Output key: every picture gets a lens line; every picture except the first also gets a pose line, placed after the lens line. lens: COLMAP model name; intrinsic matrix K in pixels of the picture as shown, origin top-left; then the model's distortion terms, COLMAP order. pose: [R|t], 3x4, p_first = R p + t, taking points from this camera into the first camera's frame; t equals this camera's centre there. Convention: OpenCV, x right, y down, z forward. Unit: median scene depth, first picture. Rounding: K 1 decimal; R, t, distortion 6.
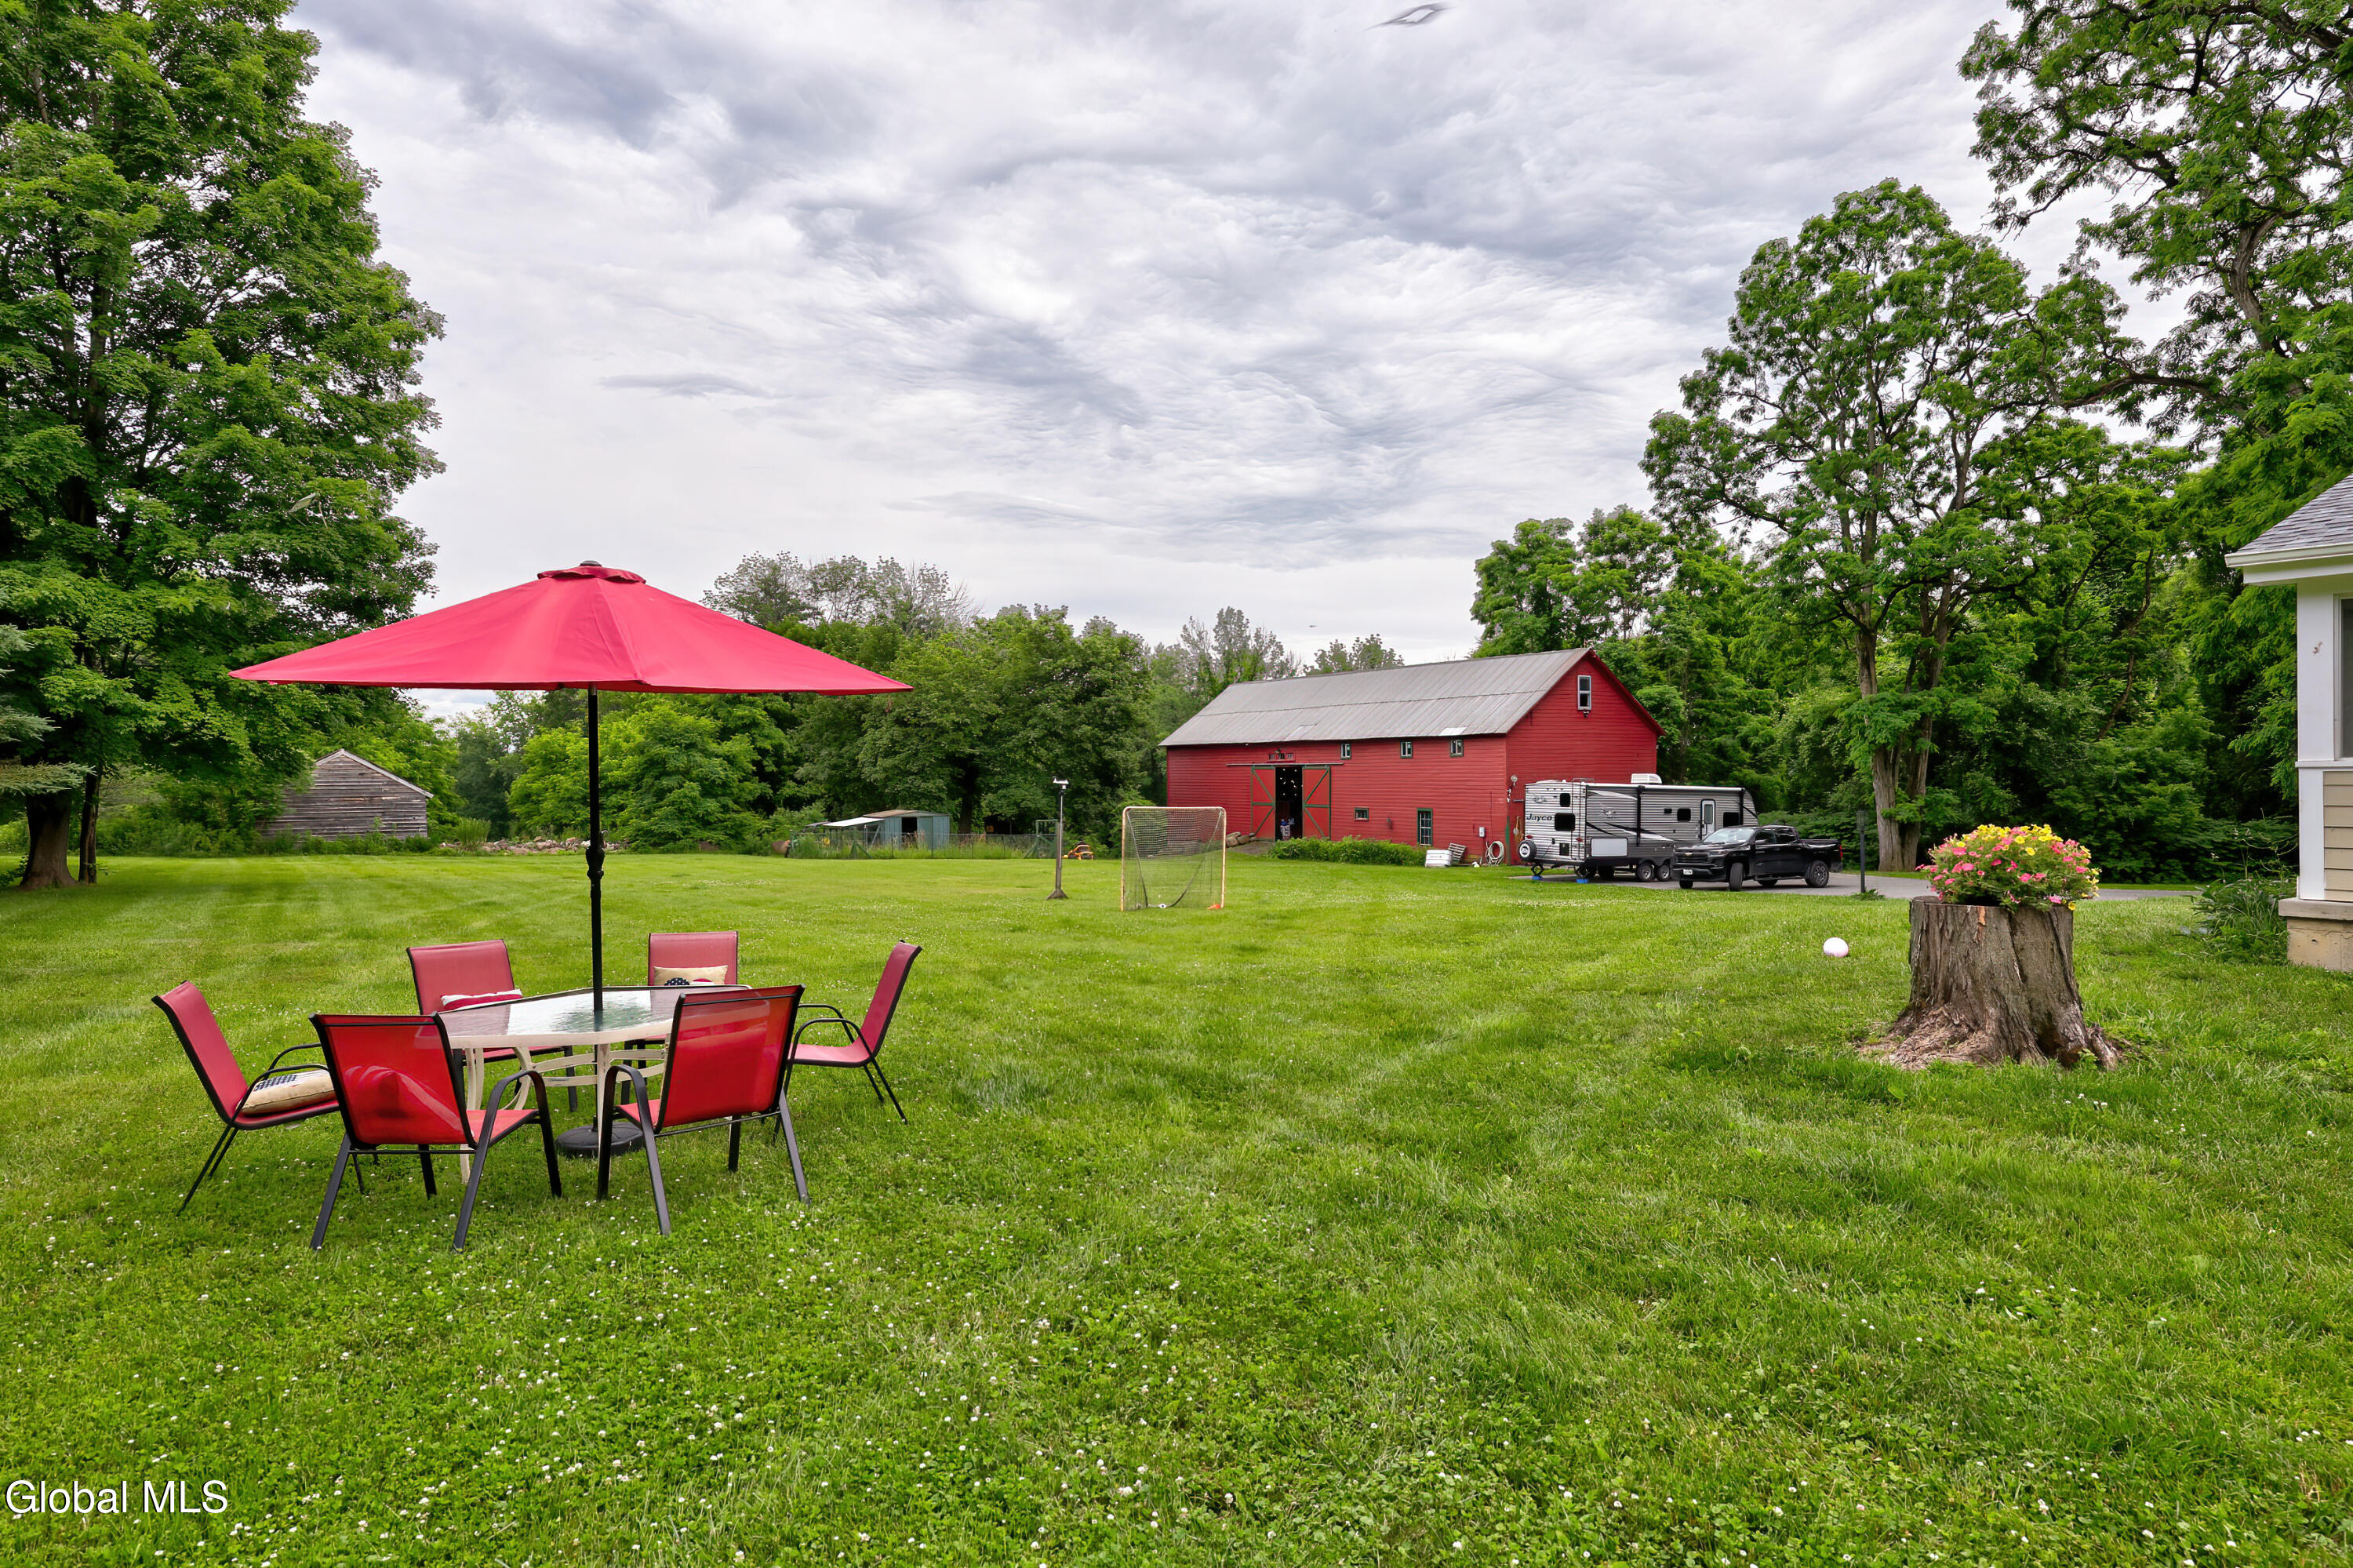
lens RADIAL K [[1287.2, 0, 1177.1], [0, 1287.2, 770.8], [0, 0, 1]] dist [-0.007215, -0.002793]
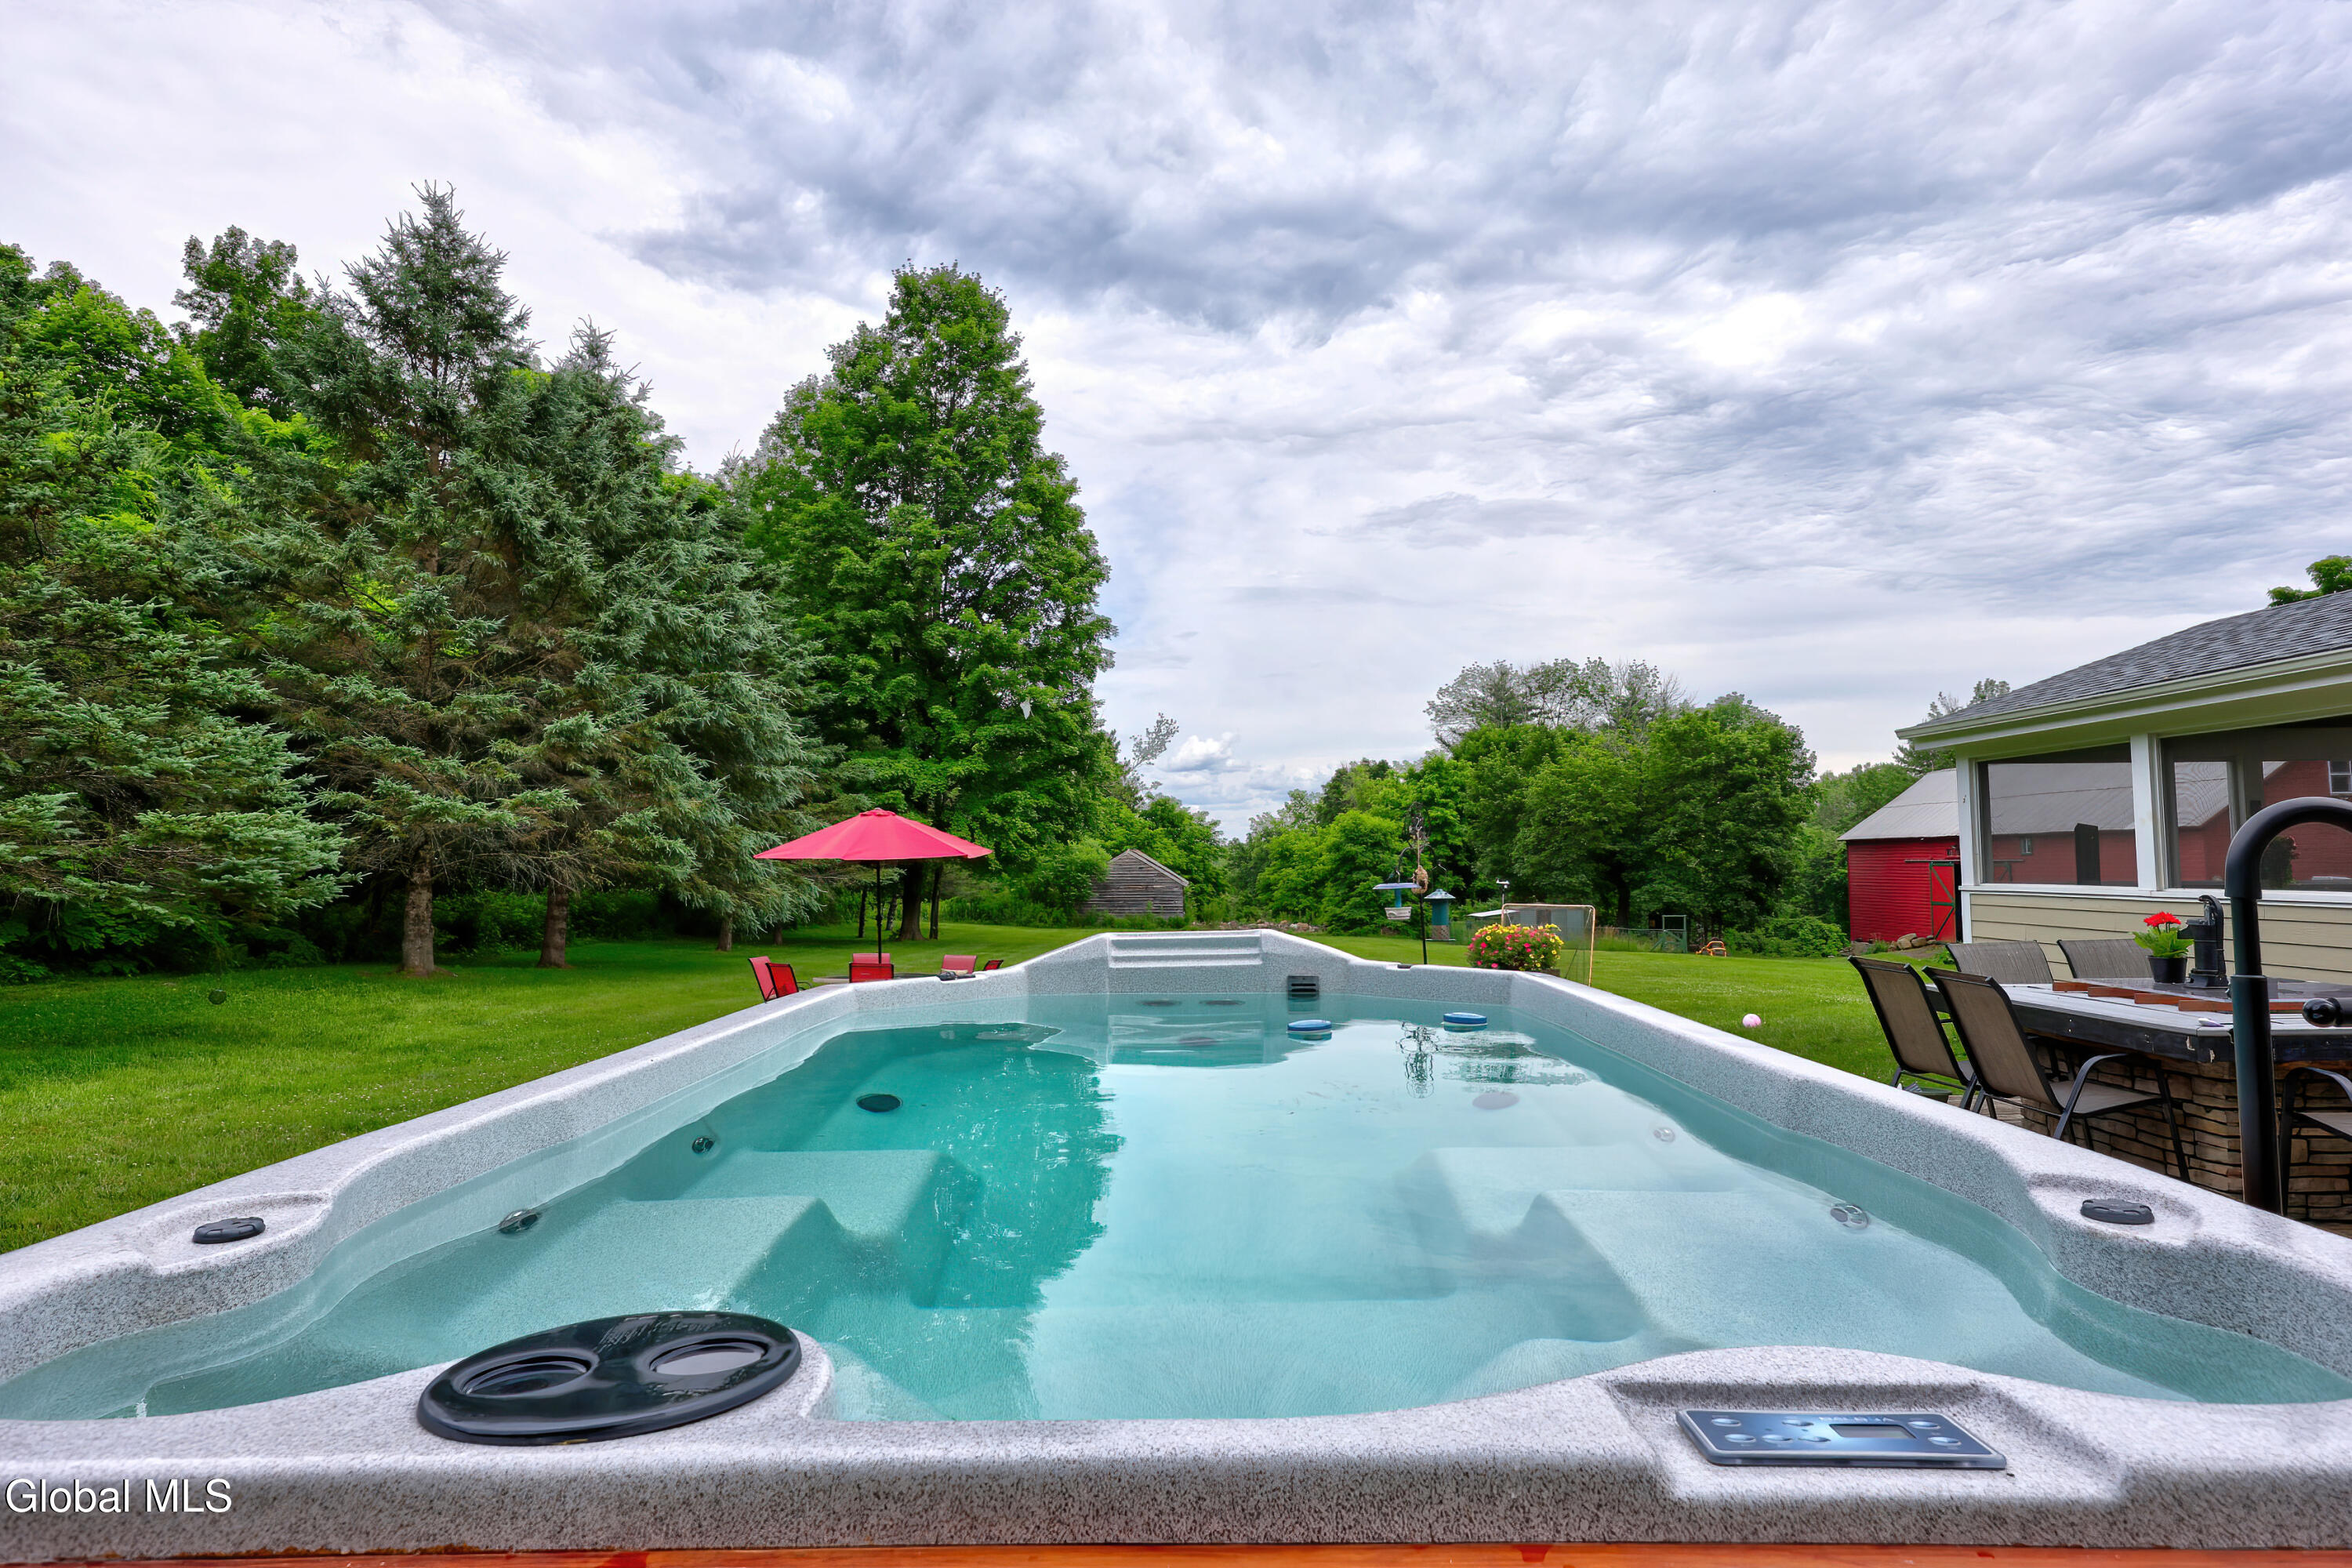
lens RADIAL K [[1343.2, 0, 1174.0], [0, 1343.2, 778.4], [0, 0, 1]] dist [-0.000104, -0.002126]
pose [[0.815068, -0.034840, -0.578317, 0.184570], [0.000025, 0.998192, -0.060099, -0.006091], [0.579366, 0.048970, 0.813595, -0.104961]]
